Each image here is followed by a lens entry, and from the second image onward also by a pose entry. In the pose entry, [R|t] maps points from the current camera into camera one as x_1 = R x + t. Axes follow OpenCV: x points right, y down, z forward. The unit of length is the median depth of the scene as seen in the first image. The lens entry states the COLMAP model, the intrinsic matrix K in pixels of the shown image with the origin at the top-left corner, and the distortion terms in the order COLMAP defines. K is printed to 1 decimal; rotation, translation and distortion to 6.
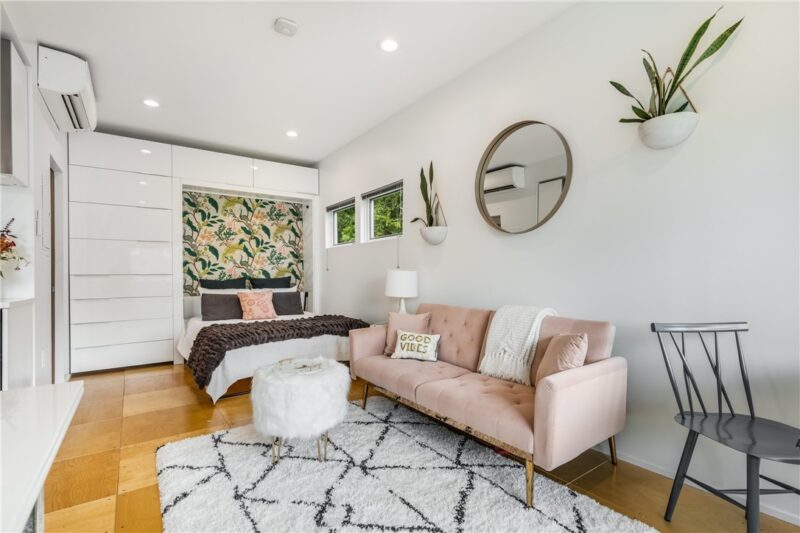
lens RADIAL K [[360.2, 0, 400.0], [0, 360.2, 266.5], [0, 0, 1]] dist [0.009953, -0.000271]
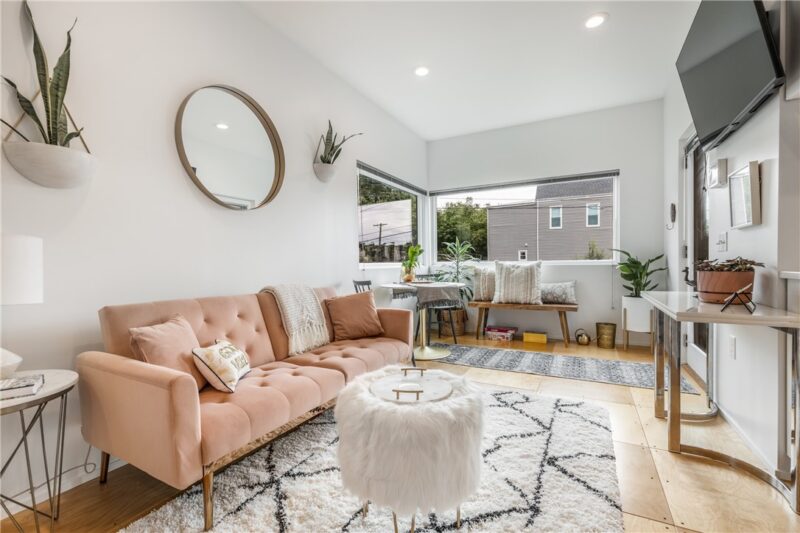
lens RADIAL K [[360.2, 0, 400.0], [0, 360.2, 266.5], [0, 0, 1]] dist [0.009953, -0.000271]
pose [[-0.434538, 0.032638, 0.900062, -0.710943], [0.010985, 0.999461, -0.030940, 0.087205], [-0.900586, -0.003558, -0.434662, 1.094718]]
